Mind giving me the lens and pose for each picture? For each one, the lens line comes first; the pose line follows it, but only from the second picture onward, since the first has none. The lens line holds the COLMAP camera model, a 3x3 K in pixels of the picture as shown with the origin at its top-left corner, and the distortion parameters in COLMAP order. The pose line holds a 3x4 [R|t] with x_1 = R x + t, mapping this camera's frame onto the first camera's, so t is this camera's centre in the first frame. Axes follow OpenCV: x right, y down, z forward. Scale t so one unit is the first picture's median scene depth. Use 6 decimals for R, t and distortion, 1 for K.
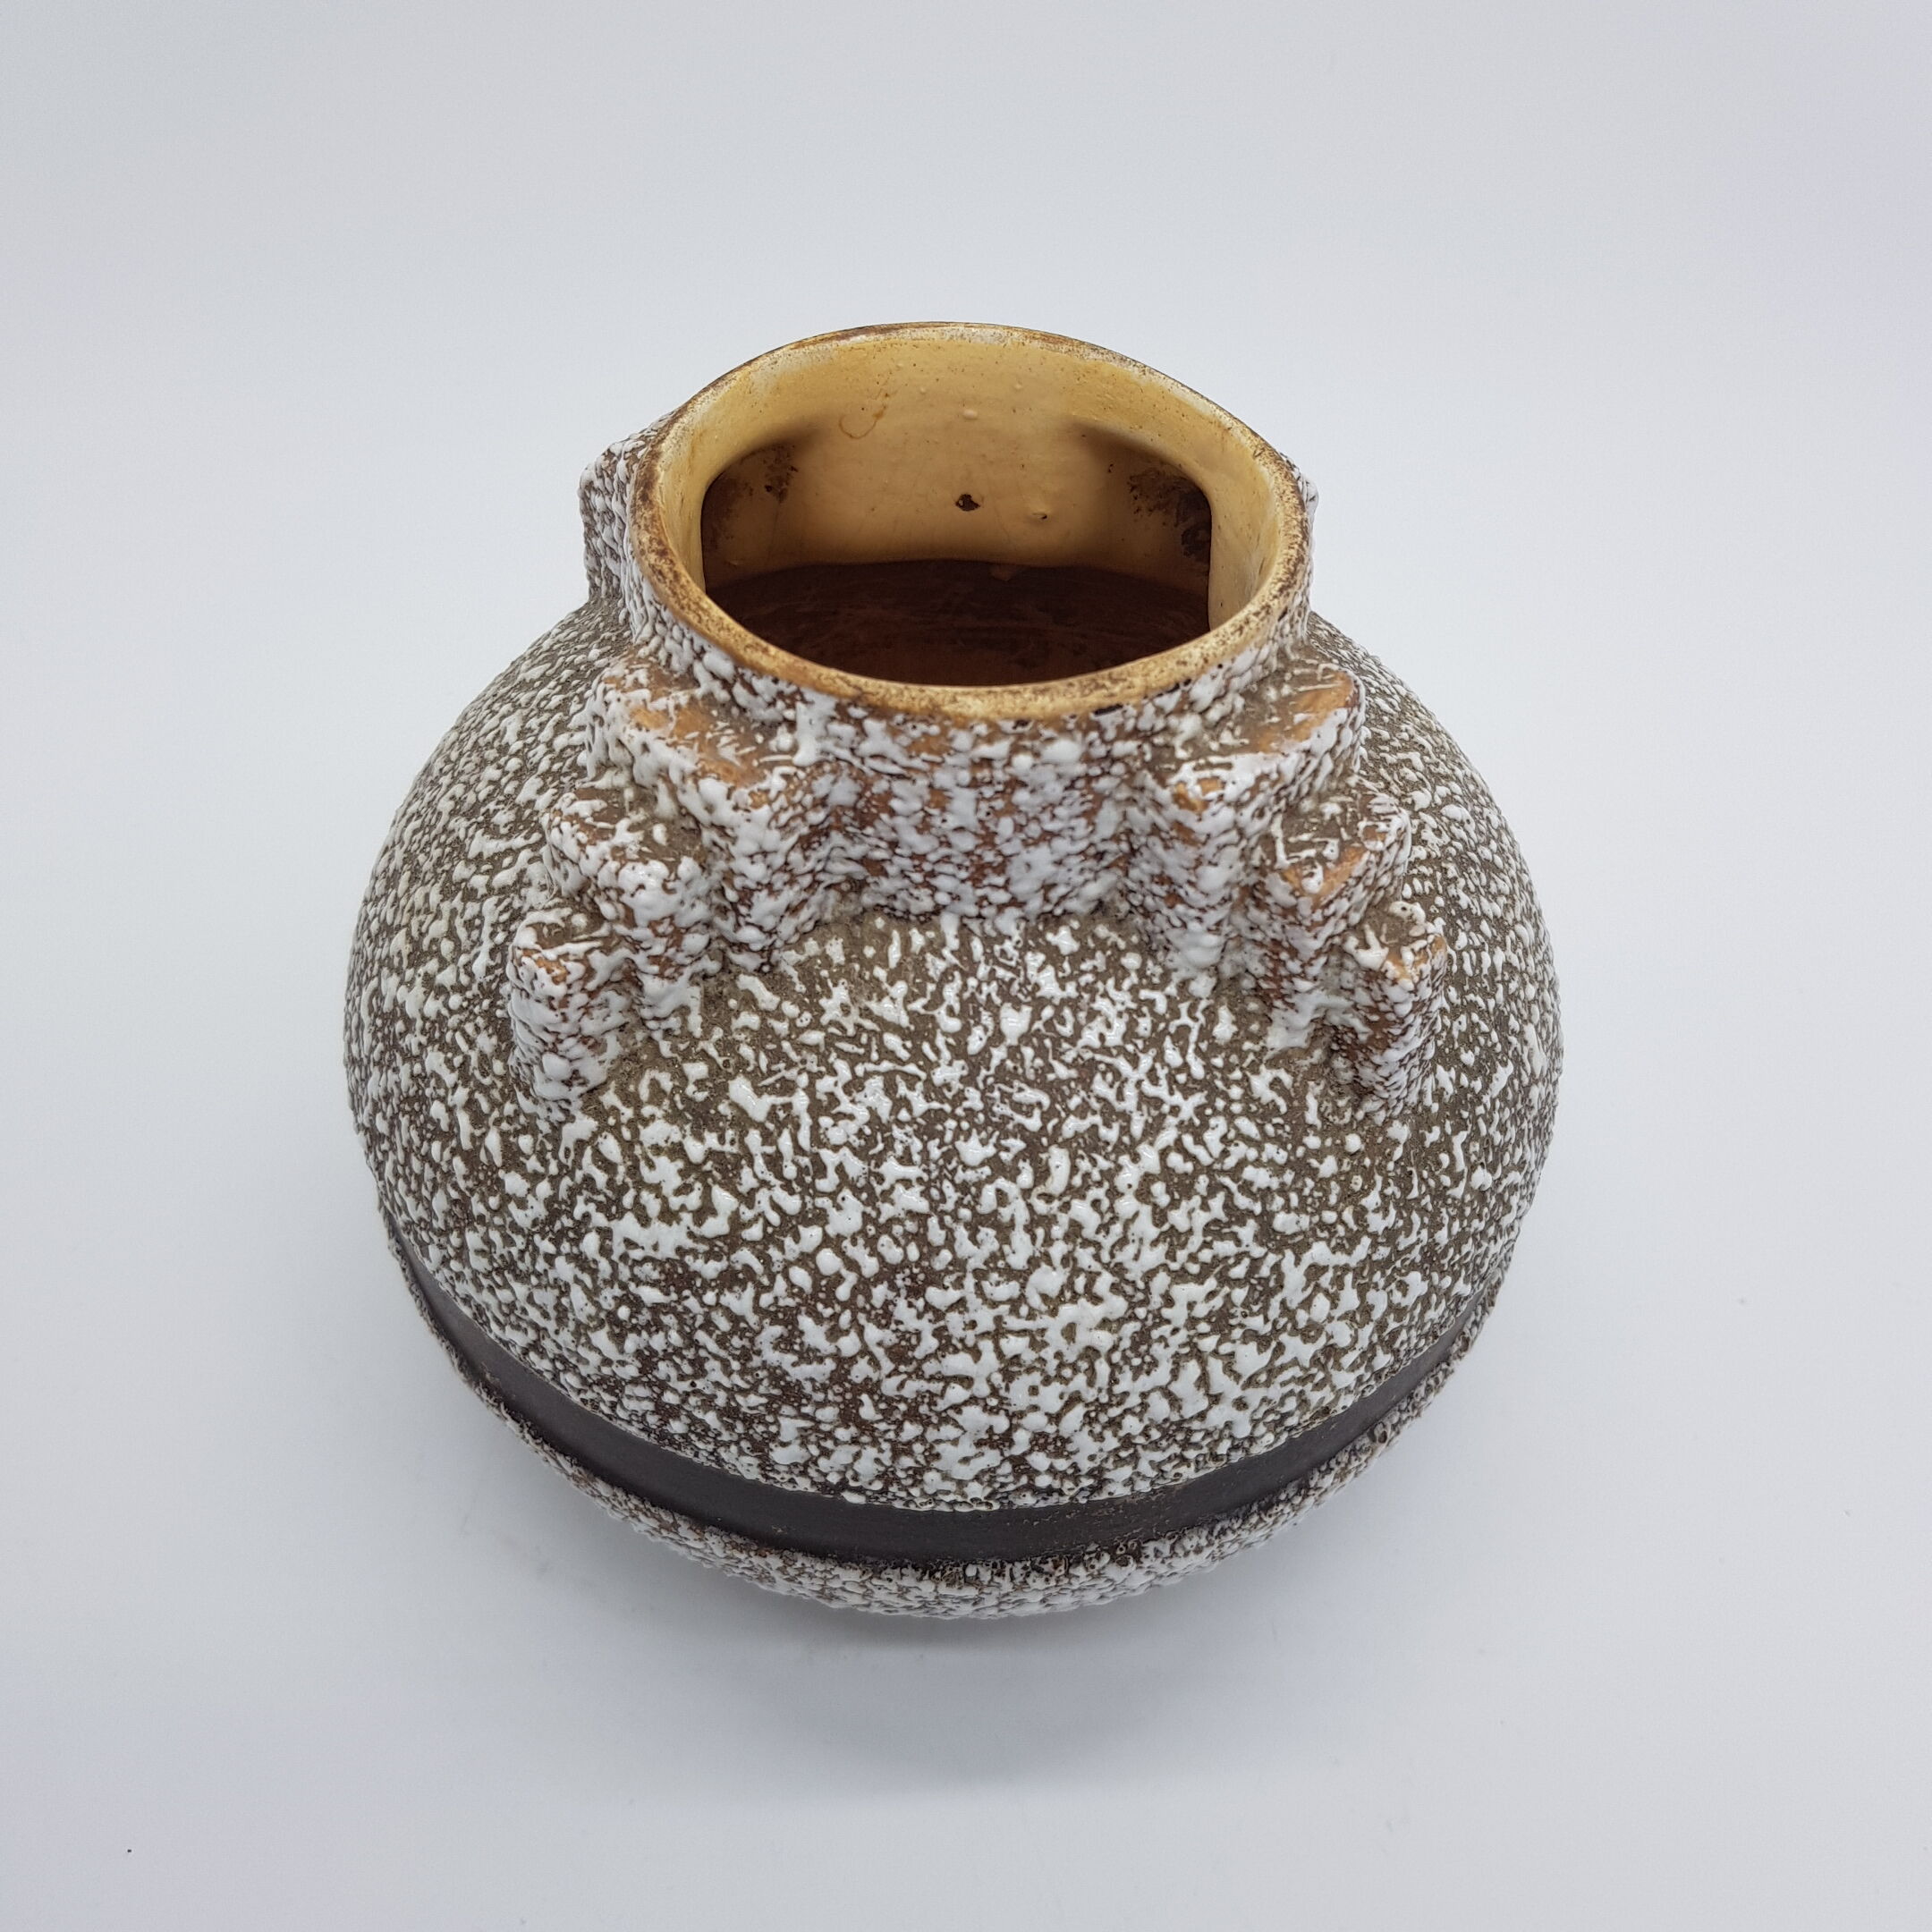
lens RADIAL K [[2313.3, 0, 966.0], [0, 2313.3, 966.0], [0, 0, 1]] dist [-0.076774, 0.008725]
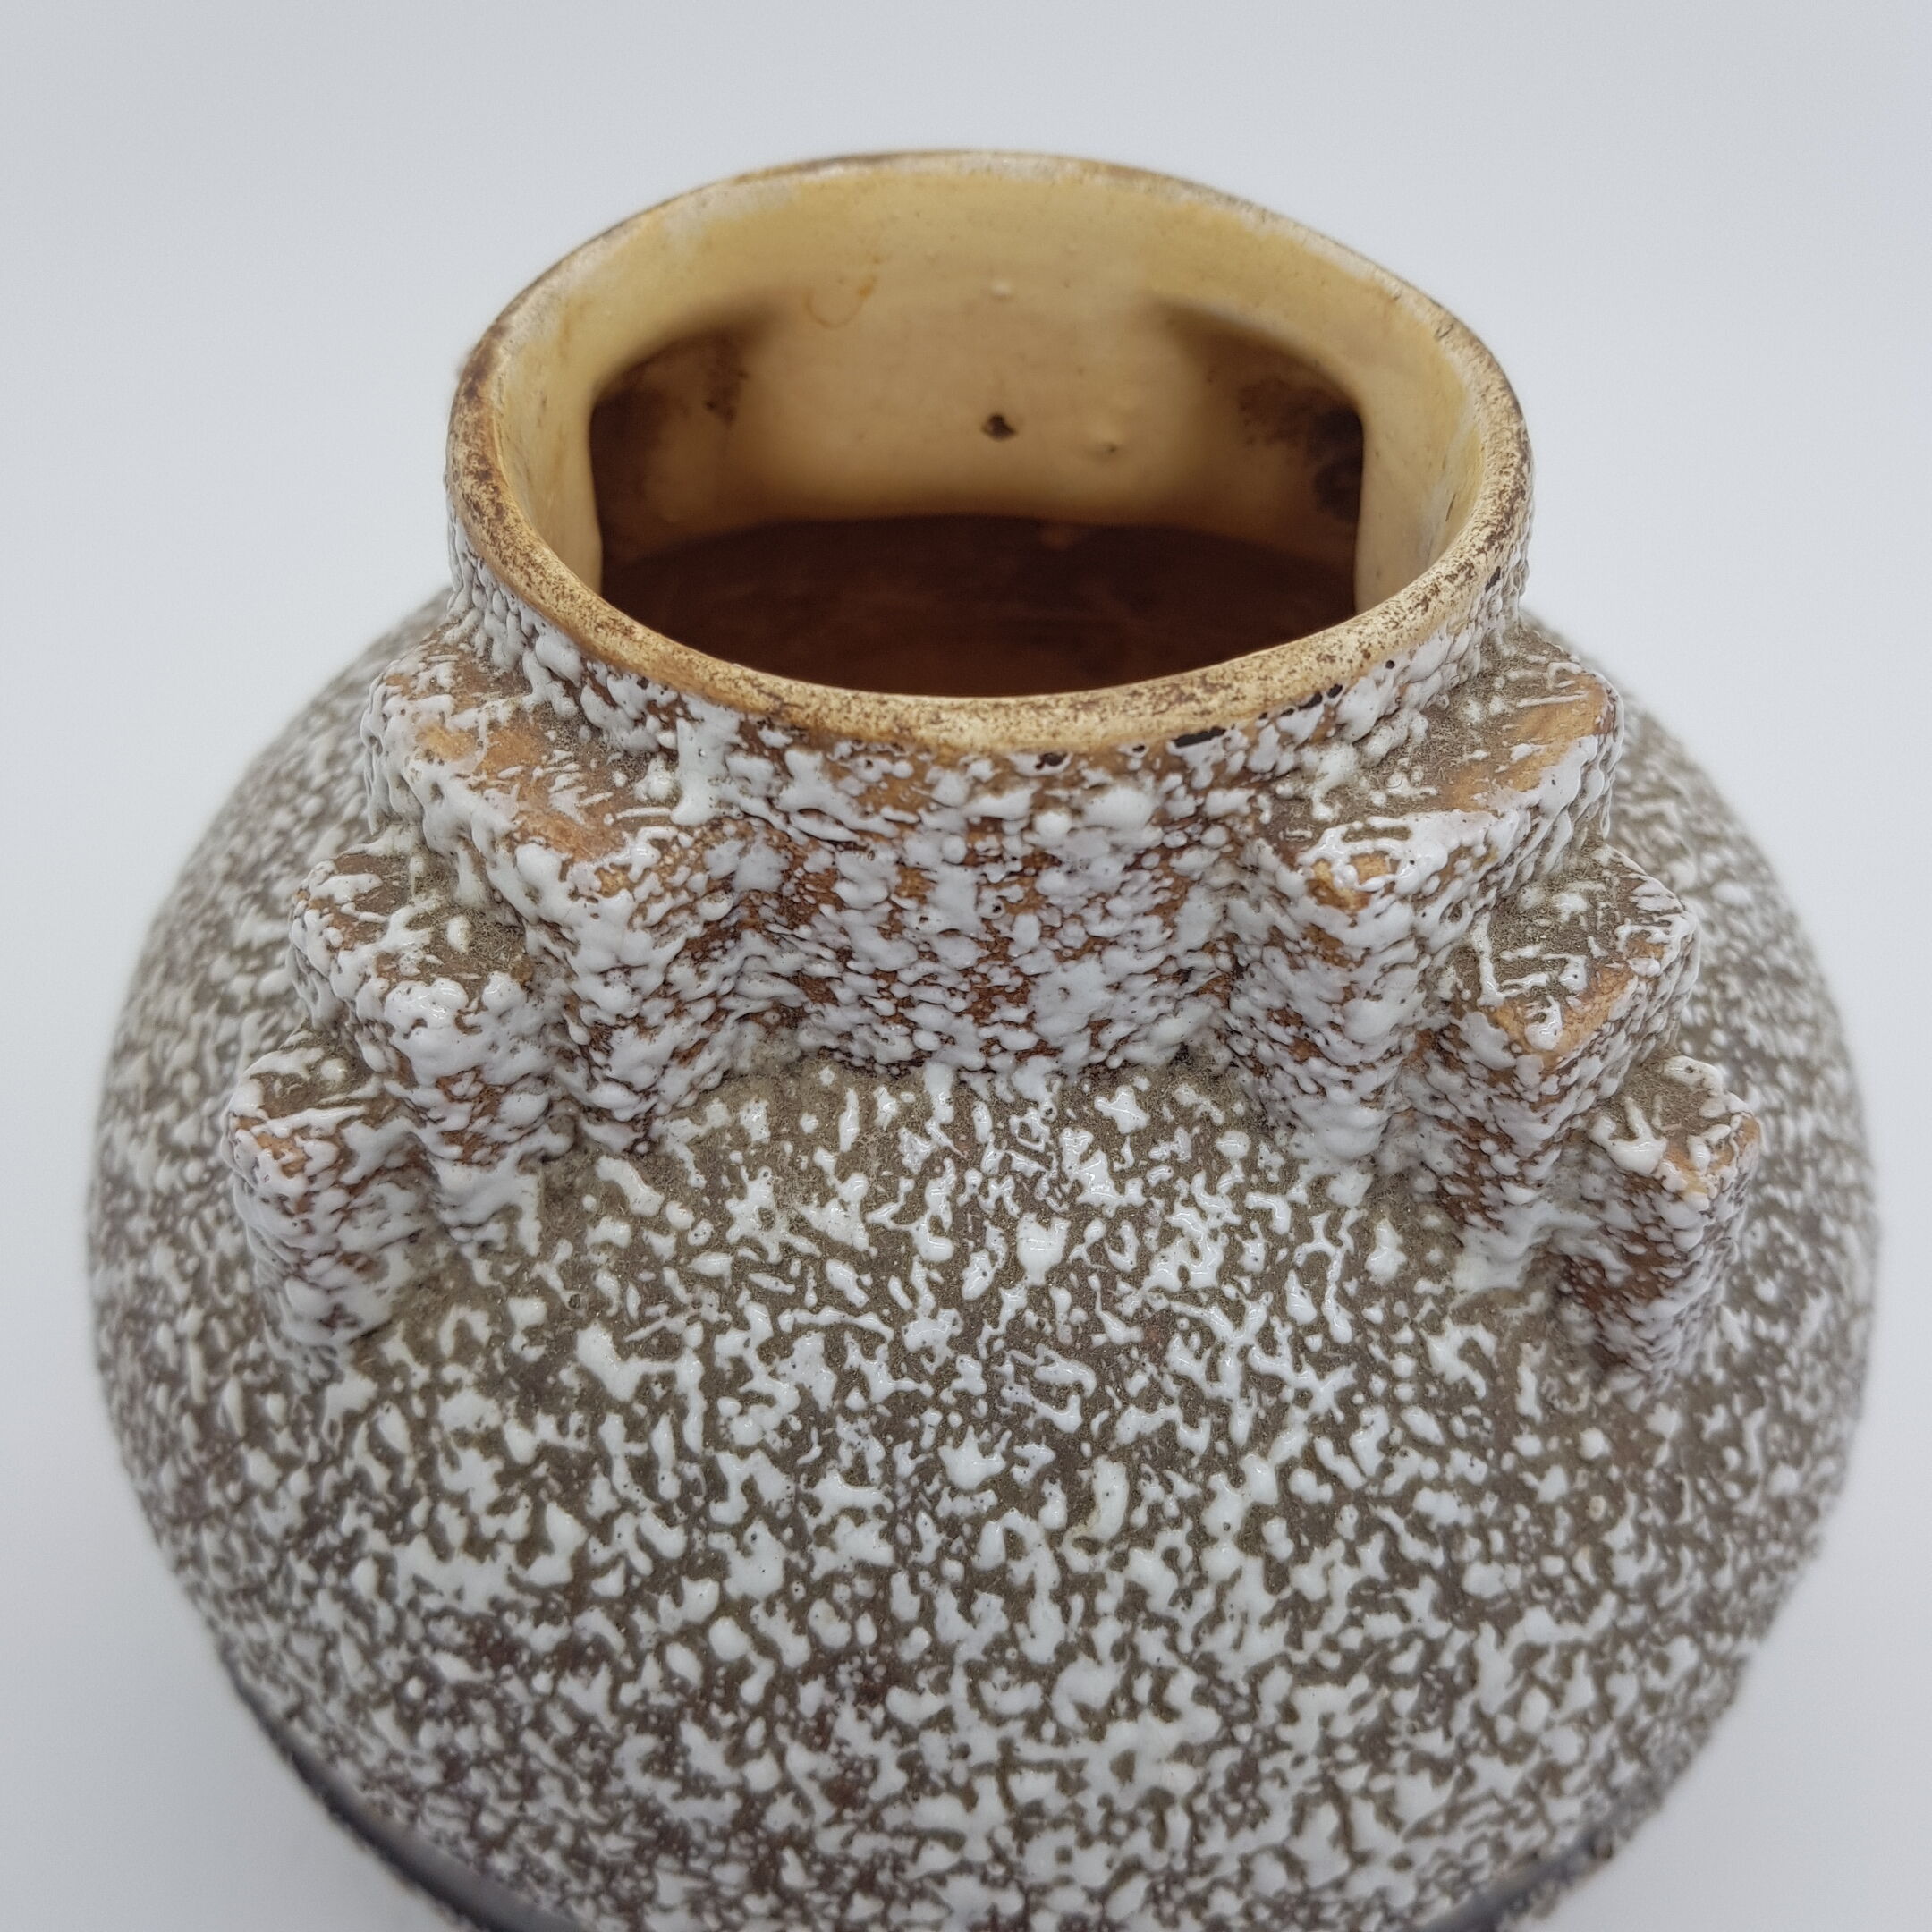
lens RADIAL K [[2523.2, 0, 966.0], [0, 2523.2, 966.0], [0, 0, 1]] dist [0.105202, -0.960288]
pose [[0.999391, 0.011969, -0.032766, 0.022231], [-0.012472, 0.999807, -0.015189, -0.039161], [0.032578, 0.015588, 0.999348, 0.331311]]
